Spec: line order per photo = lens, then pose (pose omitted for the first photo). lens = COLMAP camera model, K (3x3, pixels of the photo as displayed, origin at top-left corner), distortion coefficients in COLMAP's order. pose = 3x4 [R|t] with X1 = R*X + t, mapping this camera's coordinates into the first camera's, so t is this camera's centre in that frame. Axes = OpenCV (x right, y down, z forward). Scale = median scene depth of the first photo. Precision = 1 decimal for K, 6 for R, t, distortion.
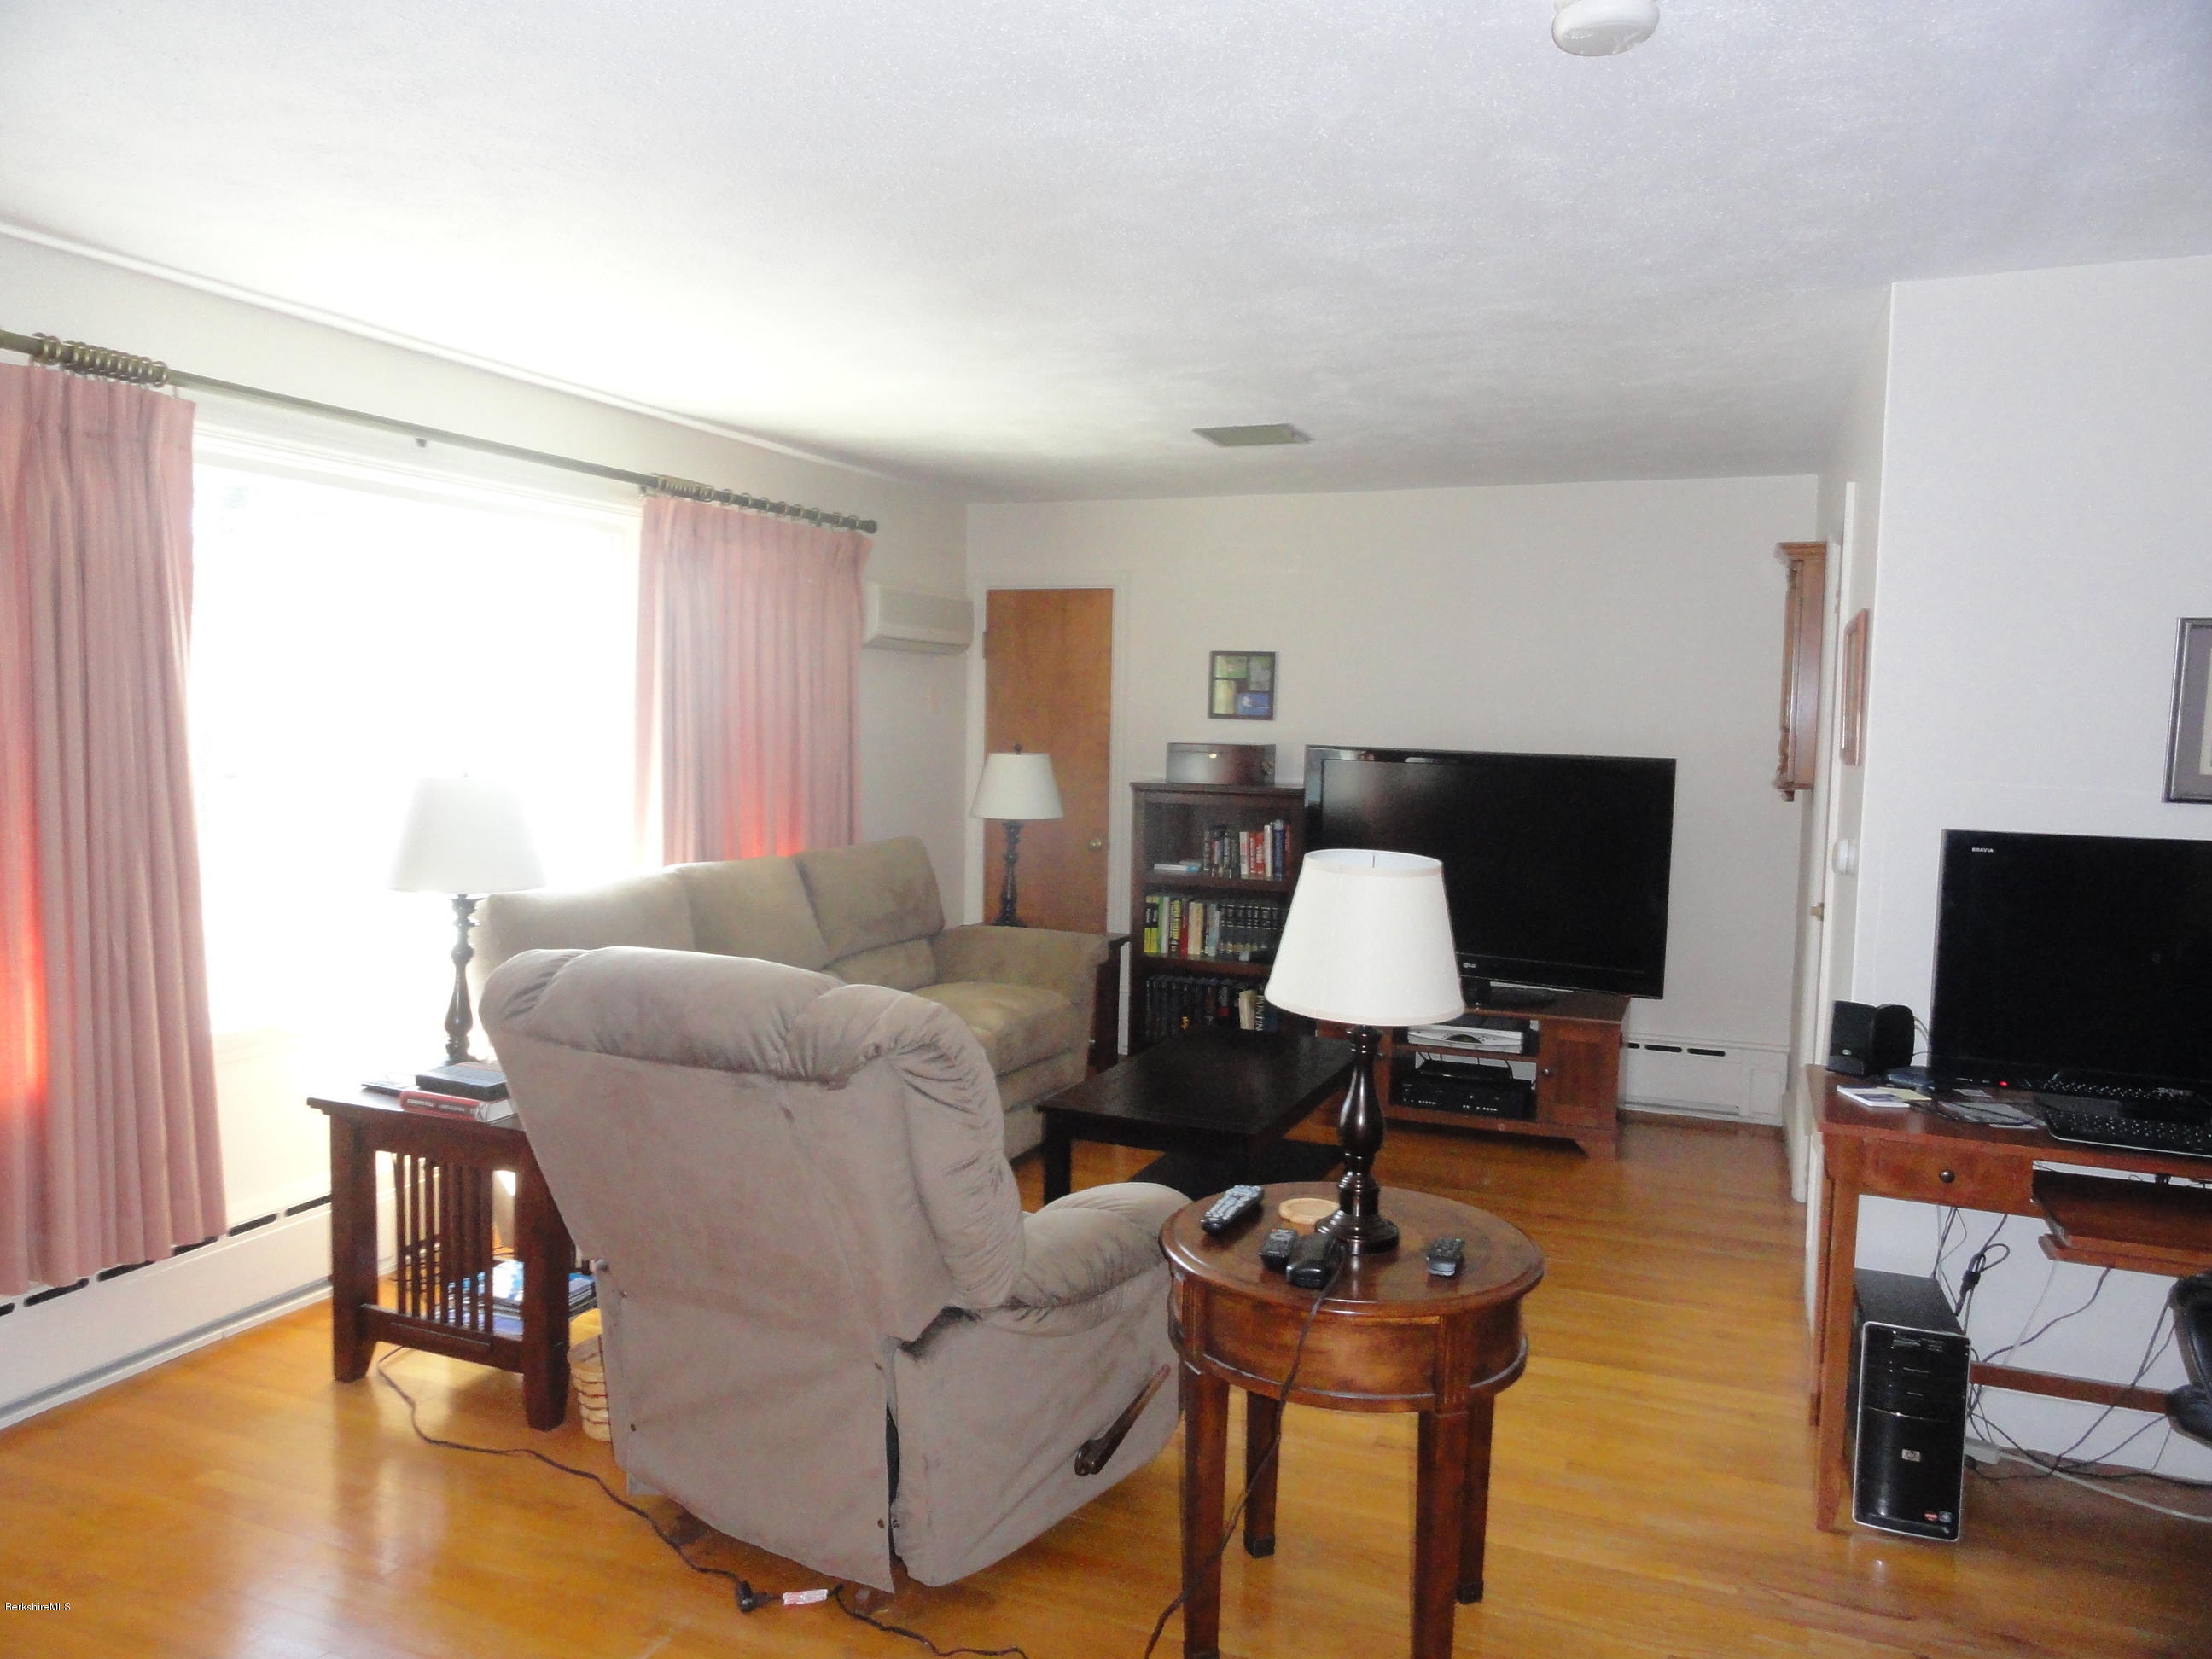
lens RADIAL K [[1531.7, 0, 1106.0], [0, 1531.7, 829.5], [0, 0, 1]] dist [-0.001614, -0.001255]
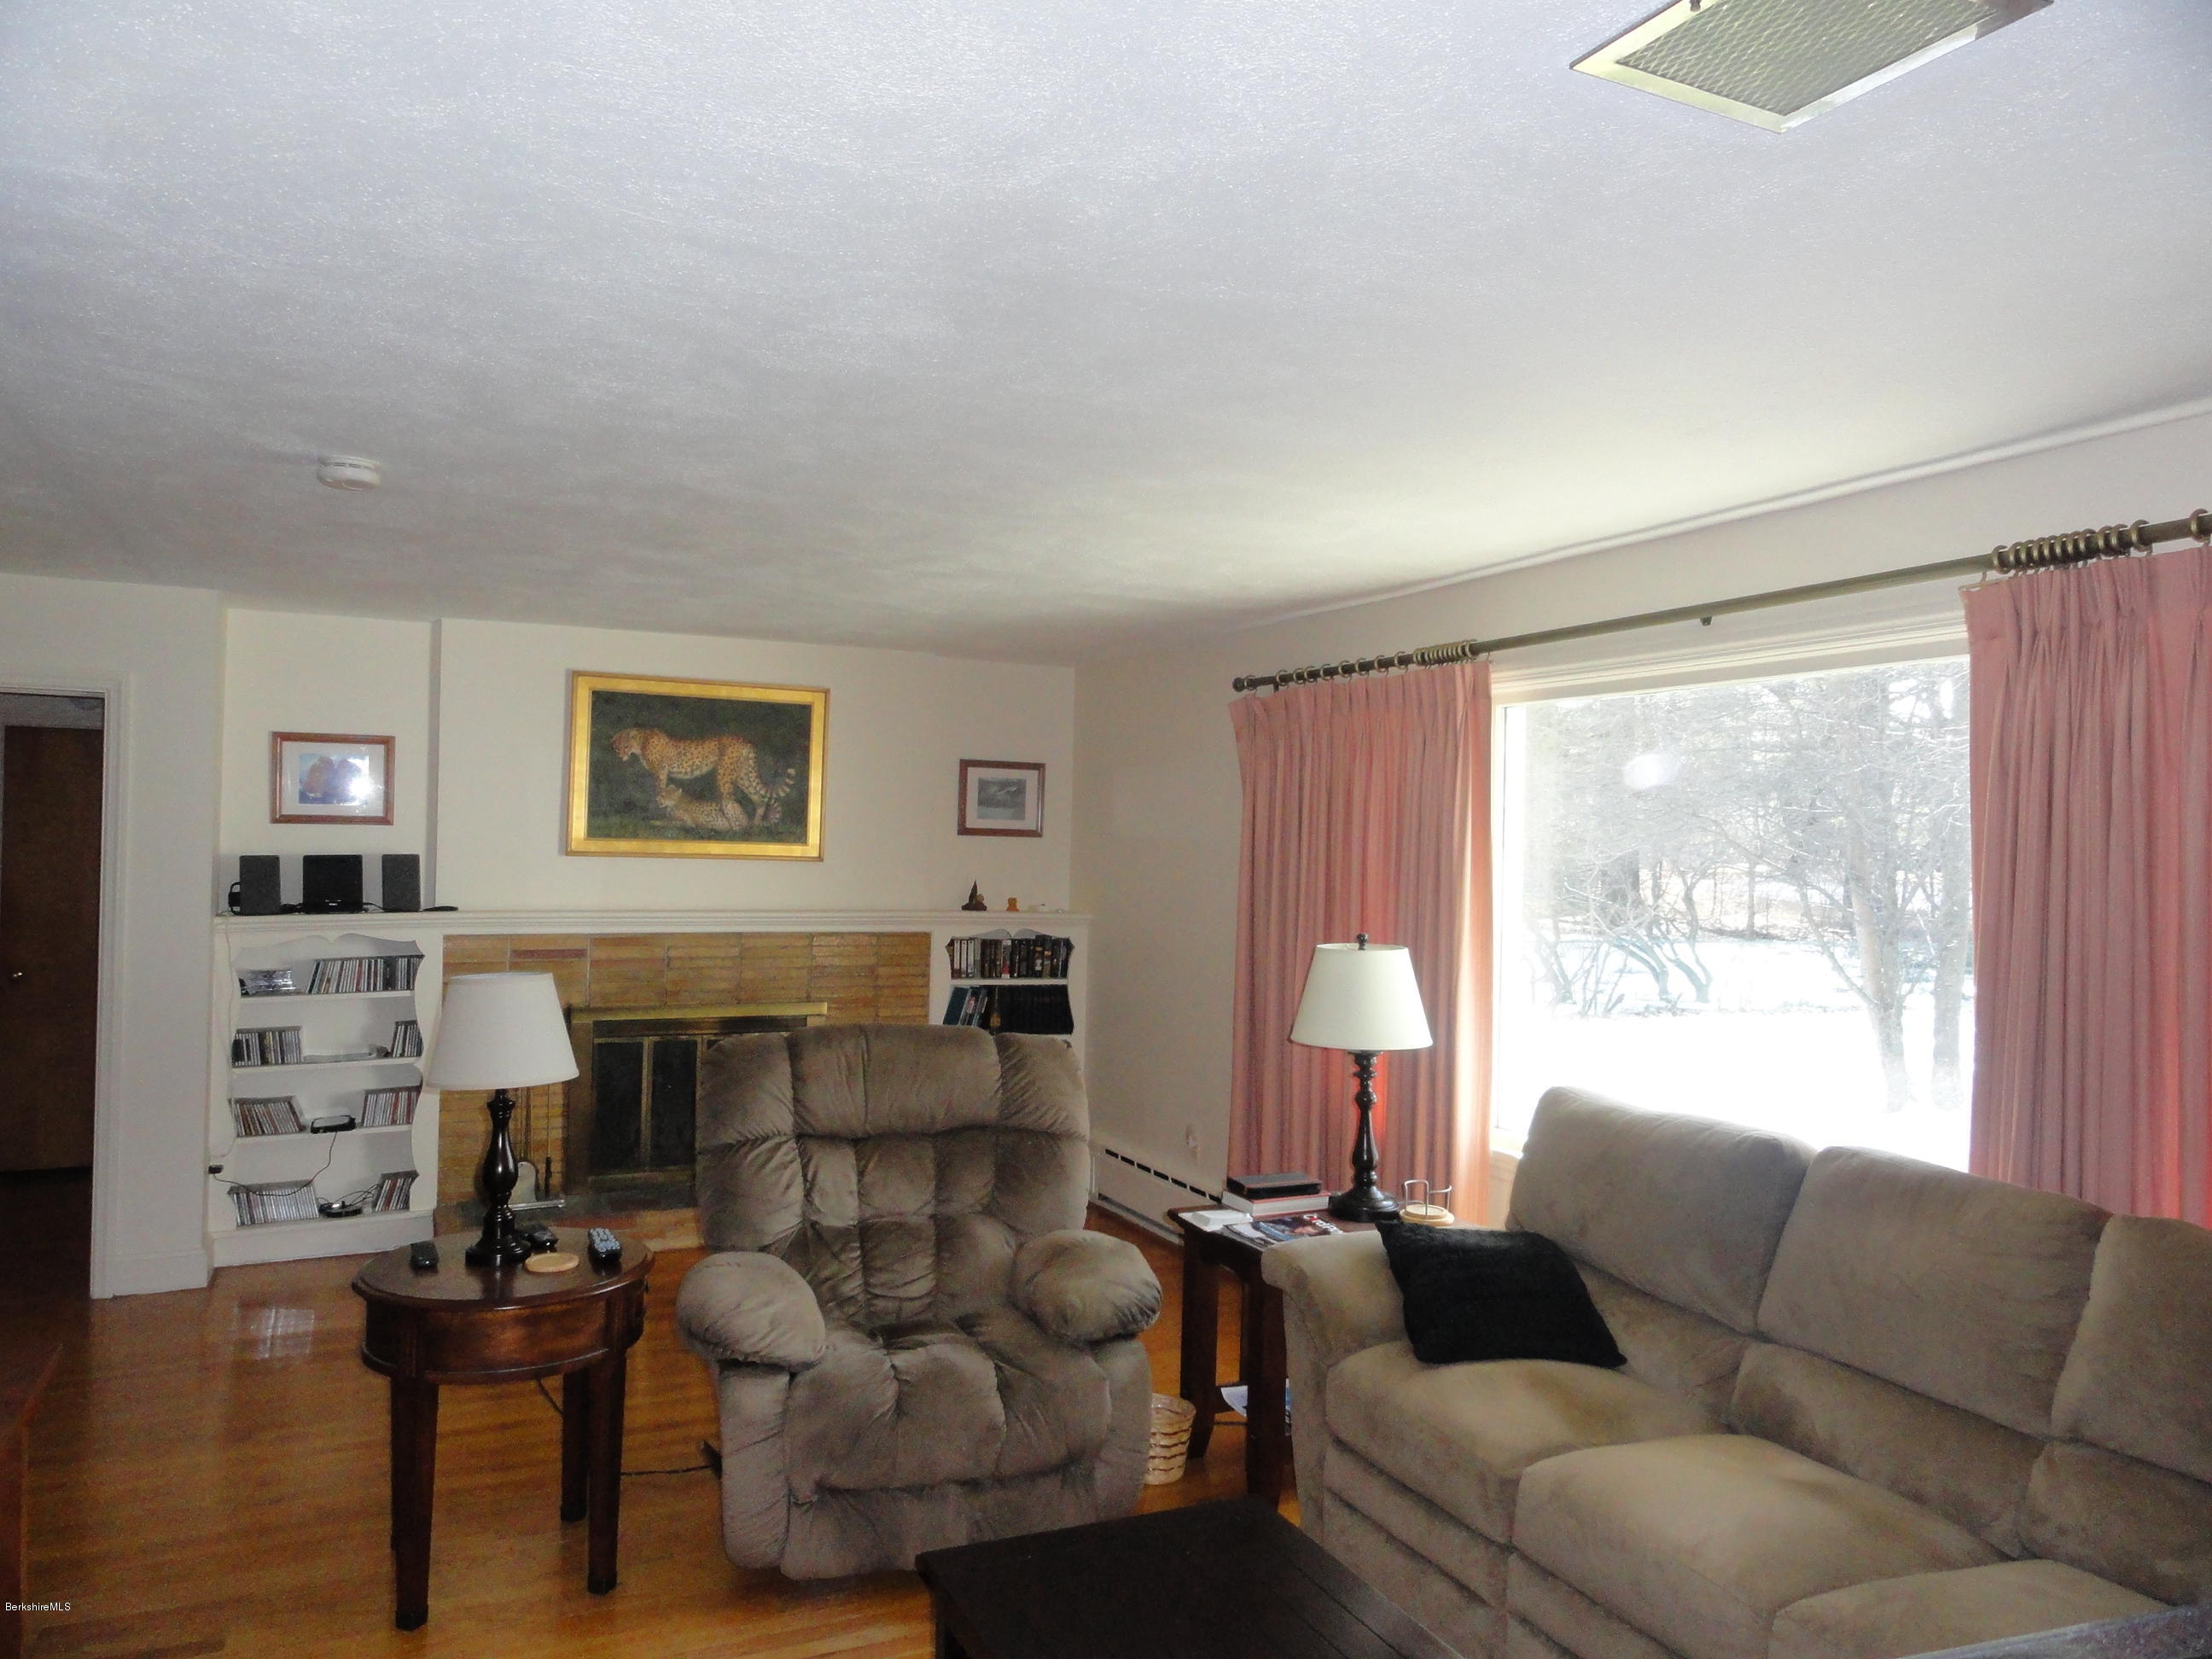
lens RADIAL K [[1531.7, 0, 1106.0], [0, 1531.7, 829.5], [0, 0, 1]] dist [-0.001614, -0.001255]
pose [[-0.674909, -0.040493, -0.736789, 0.504606], [-0.093834, 0.995097, 0.031264, -0.116215], [0.731910, 0.090236, -0.675400, 1.371208]]
